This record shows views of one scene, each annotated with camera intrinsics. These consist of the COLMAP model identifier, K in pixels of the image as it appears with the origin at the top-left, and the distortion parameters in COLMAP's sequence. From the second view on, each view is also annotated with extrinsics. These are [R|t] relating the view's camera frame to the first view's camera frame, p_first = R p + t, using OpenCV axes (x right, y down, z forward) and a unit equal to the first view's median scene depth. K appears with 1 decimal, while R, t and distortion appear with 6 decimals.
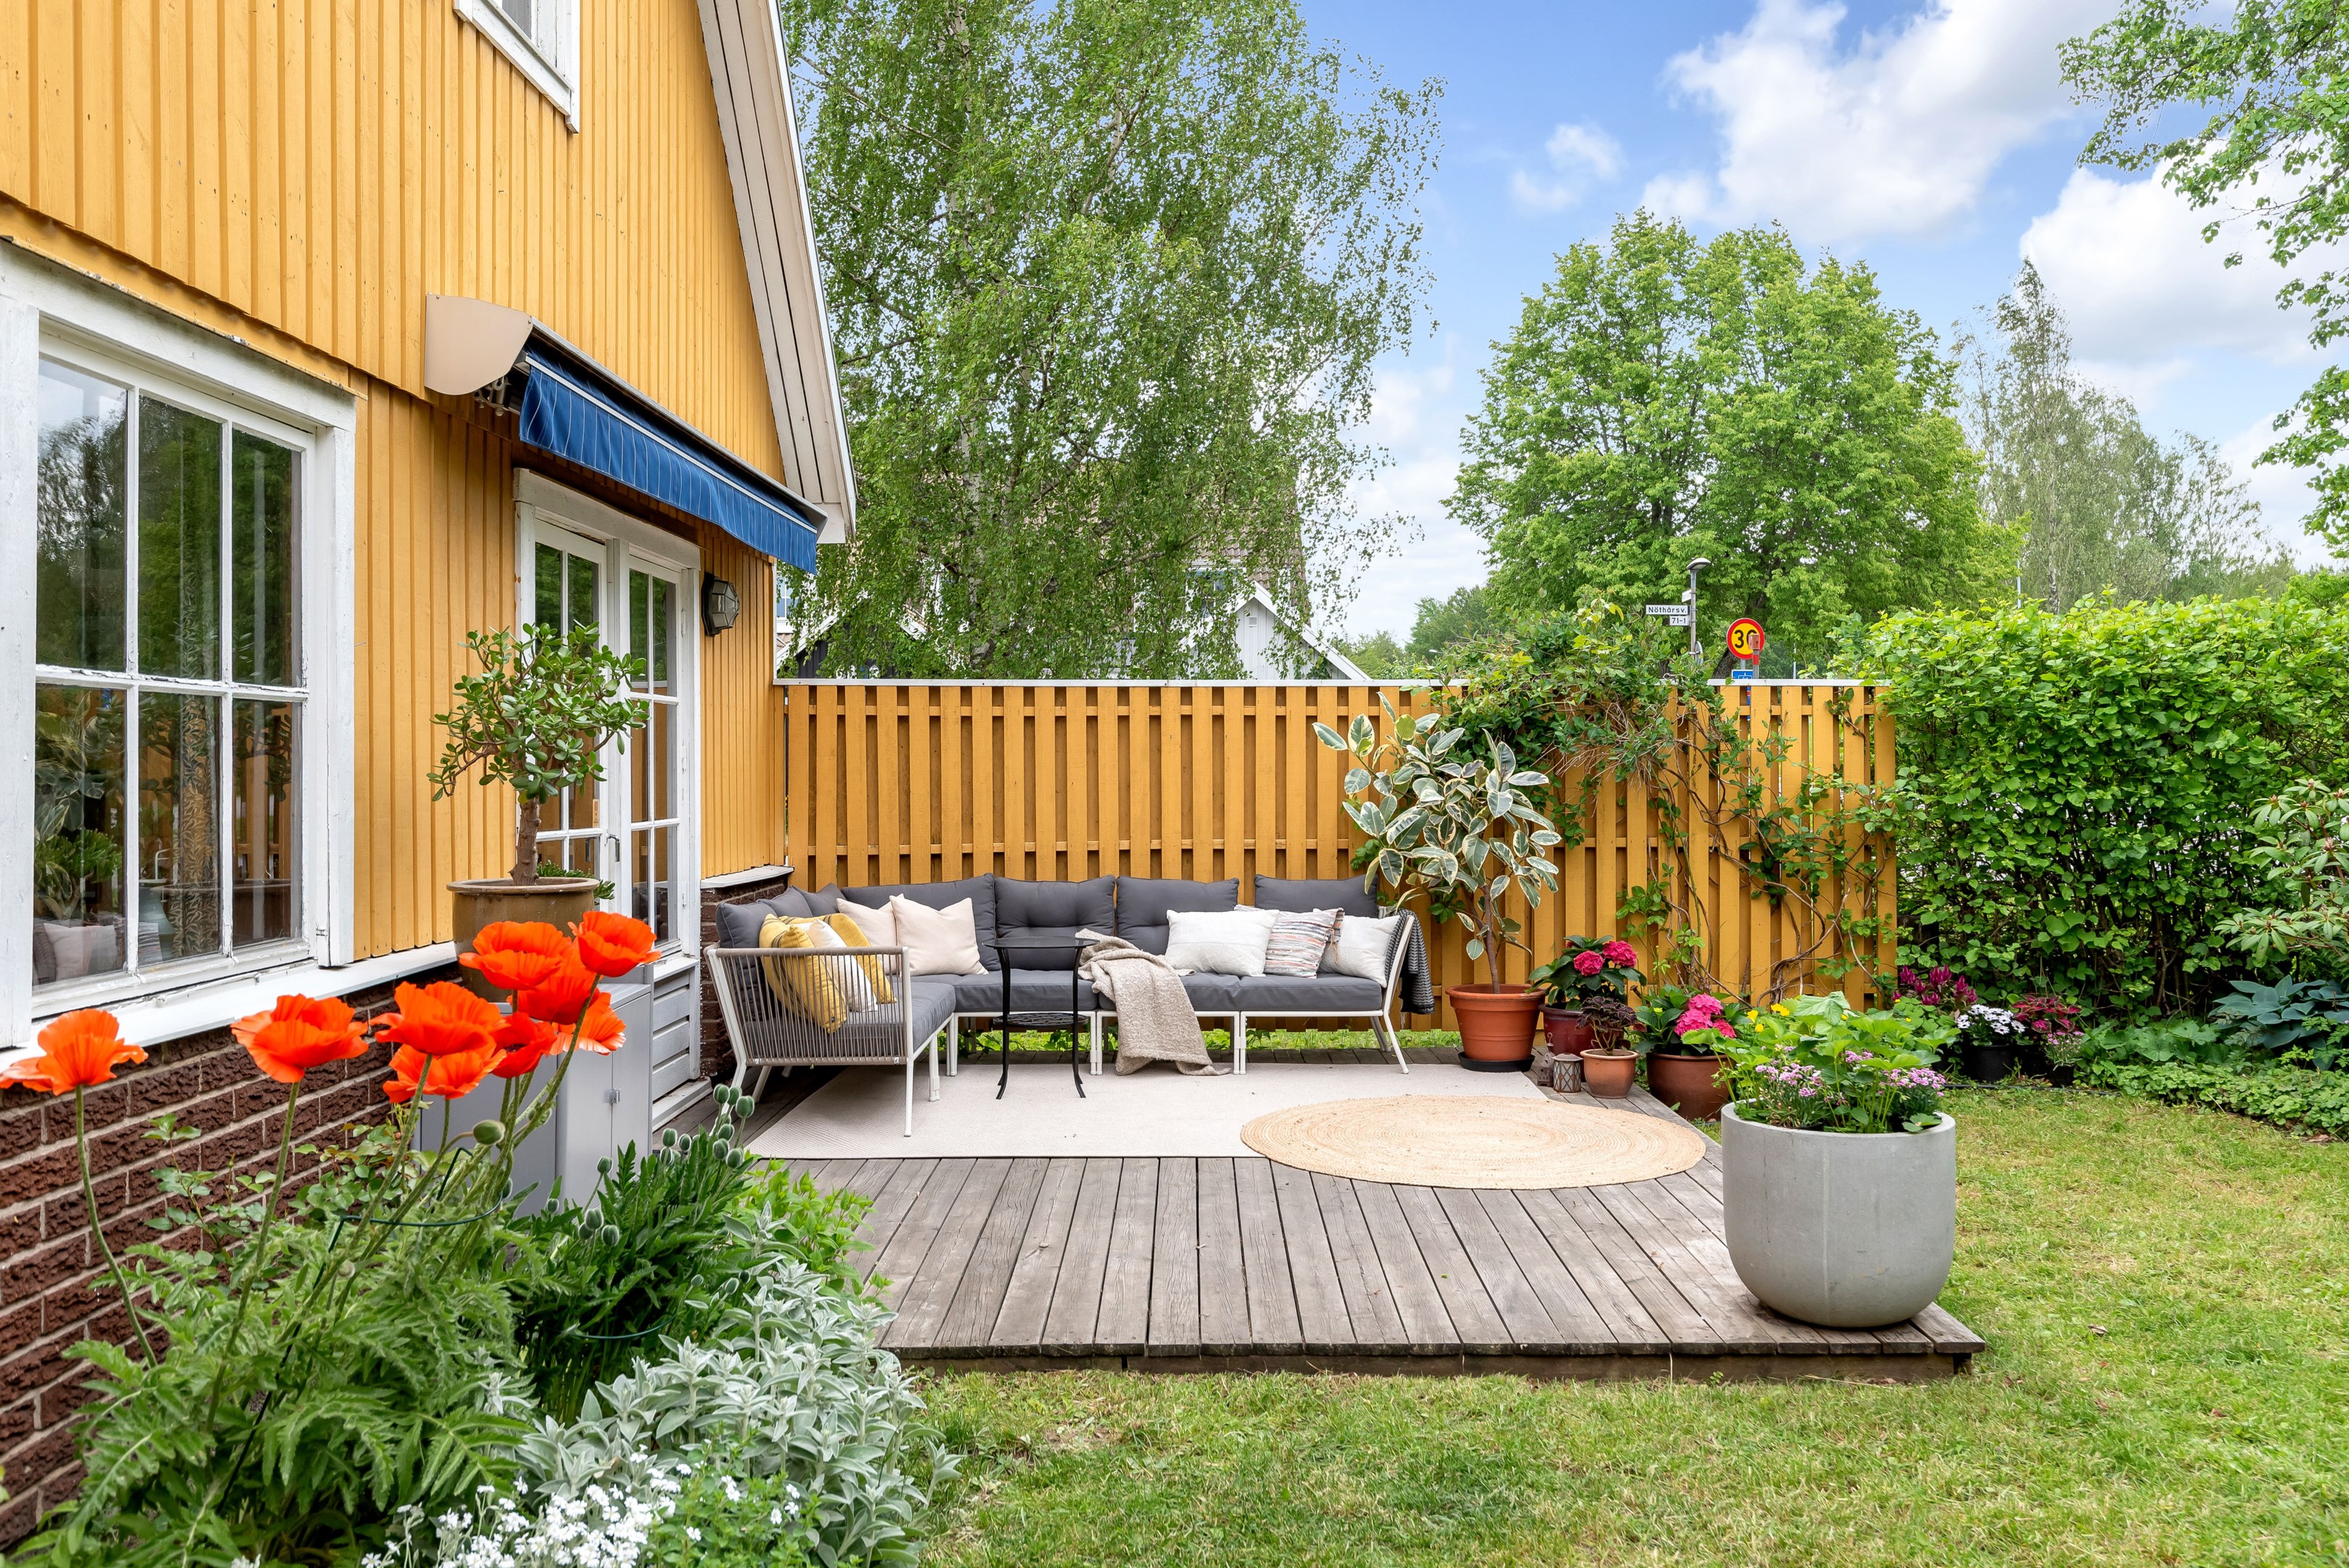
lens RADIAL K [[1903.8, 0, 1176.5], [0, 1903.8, 776.0], [0, 0, 1]] dist [-0.007467, -0.001776]
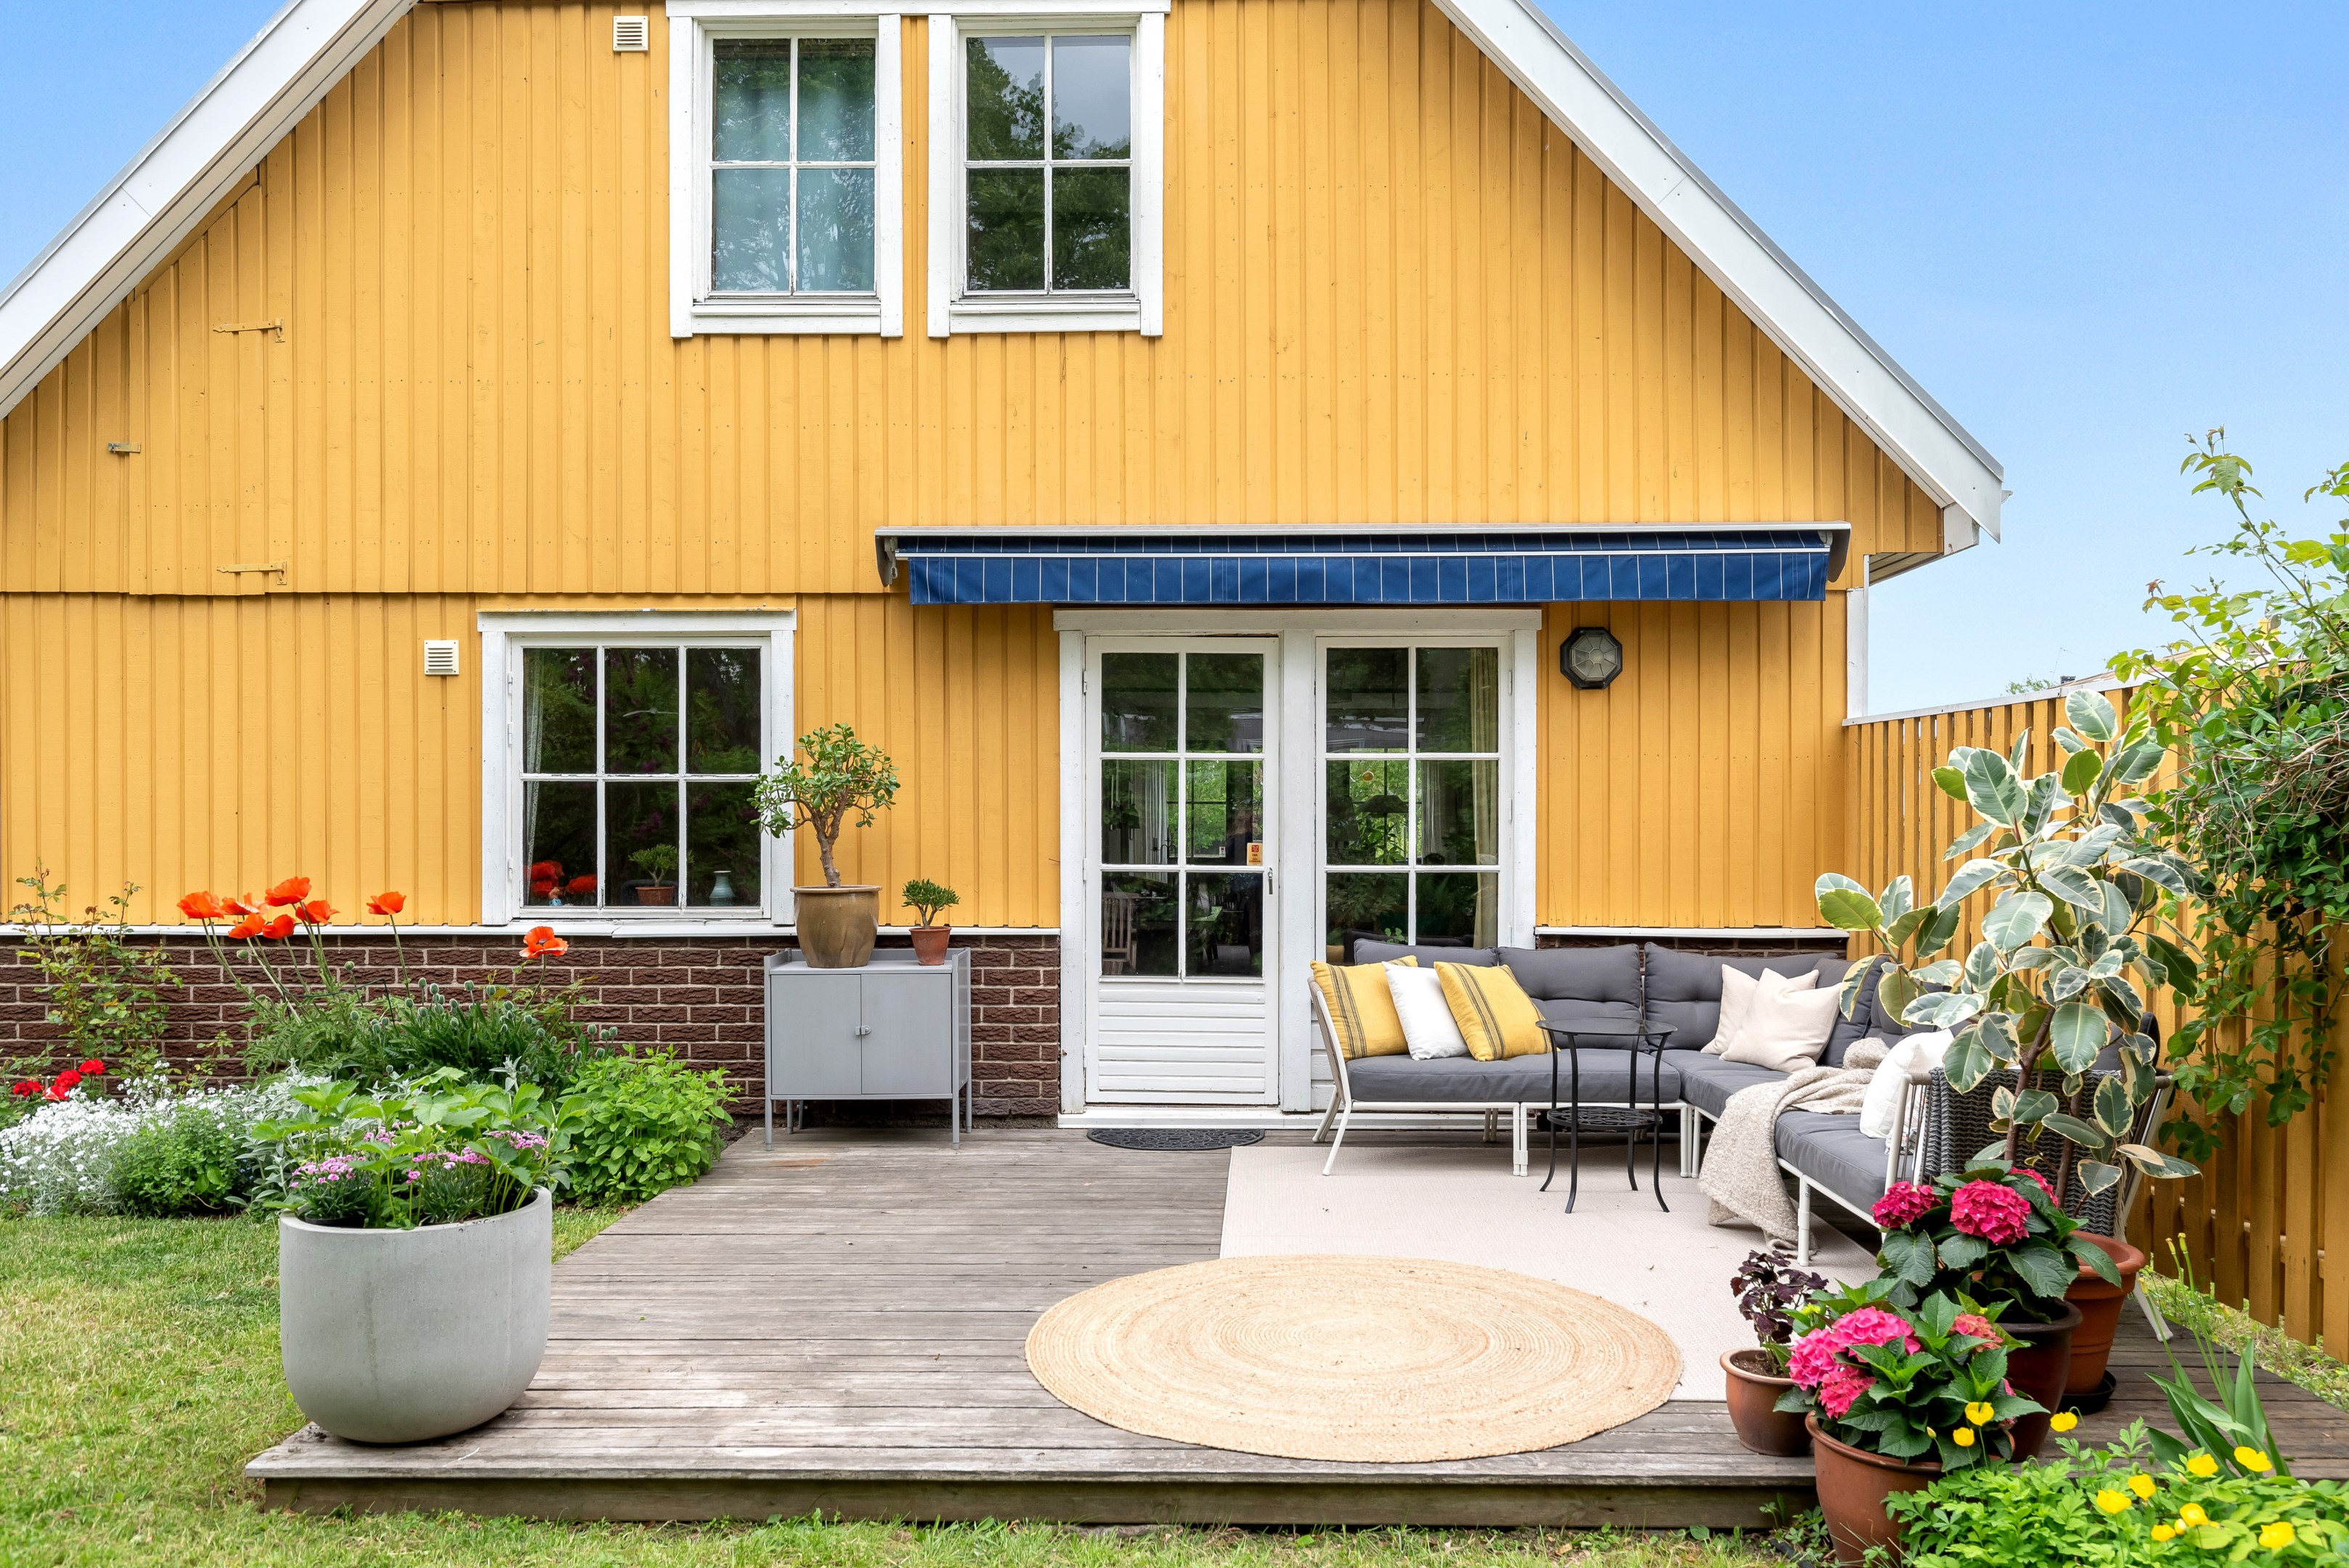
lens RADIAL K [[1730.1, 0, 1176.0], [0, 1730.1, 799.1], [0, 0, 1]] dist [0.007758, 0.001712]
pose [[-0.012688, -0.008051, -0.999887, 1.224097], [-0.007421, 0.999941, -0.007958, -0.012155], [0.999892, 0.007319, -0.012747, 1.428331]]
